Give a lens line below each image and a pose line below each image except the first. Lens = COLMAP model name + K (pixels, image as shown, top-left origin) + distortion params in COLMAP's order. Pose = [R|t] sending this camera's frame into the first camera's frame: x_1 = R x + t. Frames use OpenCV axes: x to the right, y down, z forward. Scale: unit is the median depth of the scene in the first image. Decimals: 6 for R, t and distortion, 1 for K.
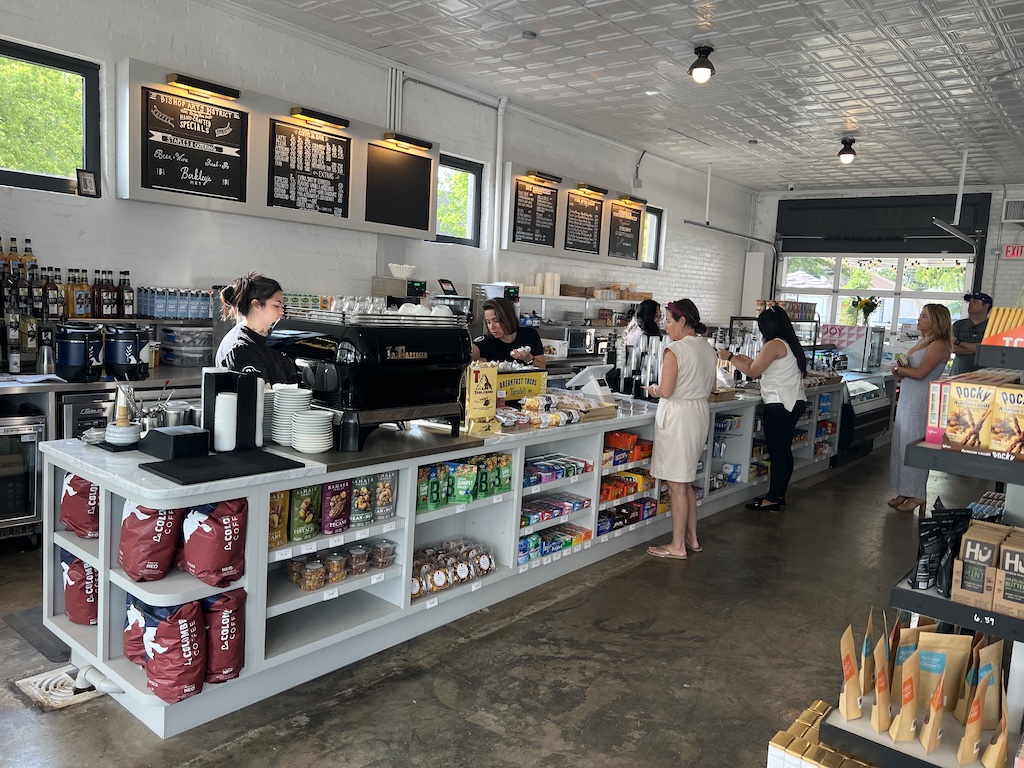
lens RADIAL K [[772.9, 0, 512.2], [0, 772.9, 382.1], [0, 0, 1]] dist [-0.015355, -0.010235]
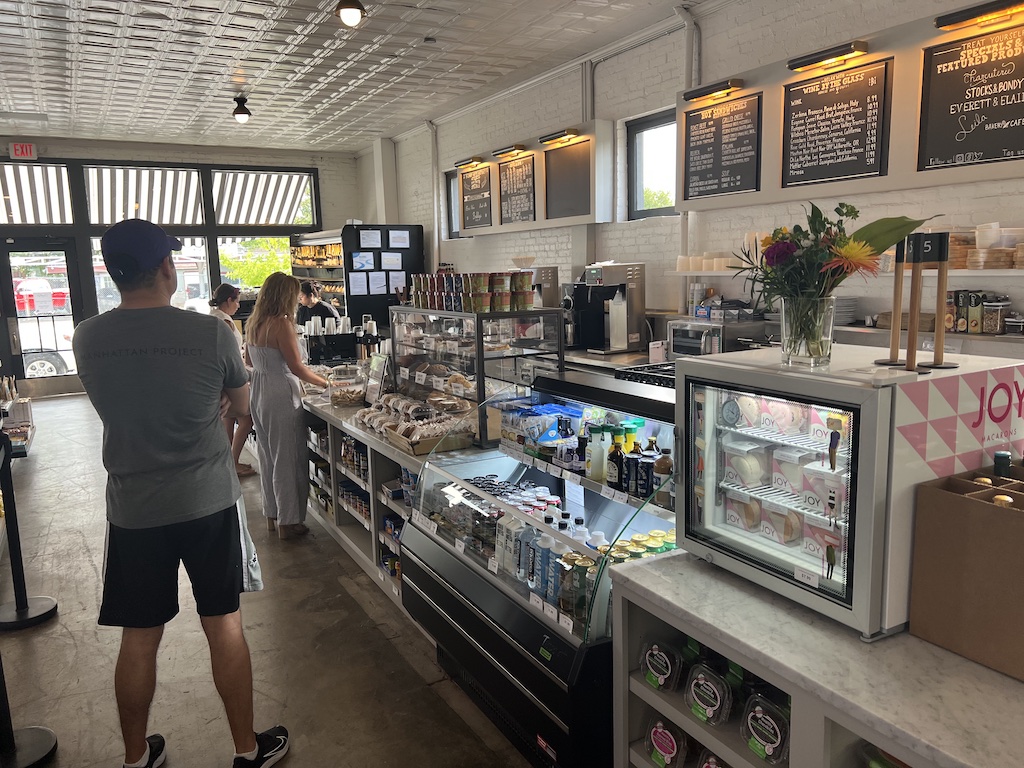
lens RADIAL K [[772.9, 0, 511.9], [0, 772.9, 385.4], [0, 0, 1]] dist [-0.015355, -0.010235]
pose [[-0.363552, 0.093940, -0.926825, 0.728903], [-0.090860, 0.986583, 0.135637, -0.092243], [0.927132, 0.133523, -0.350139, 1.102170]]
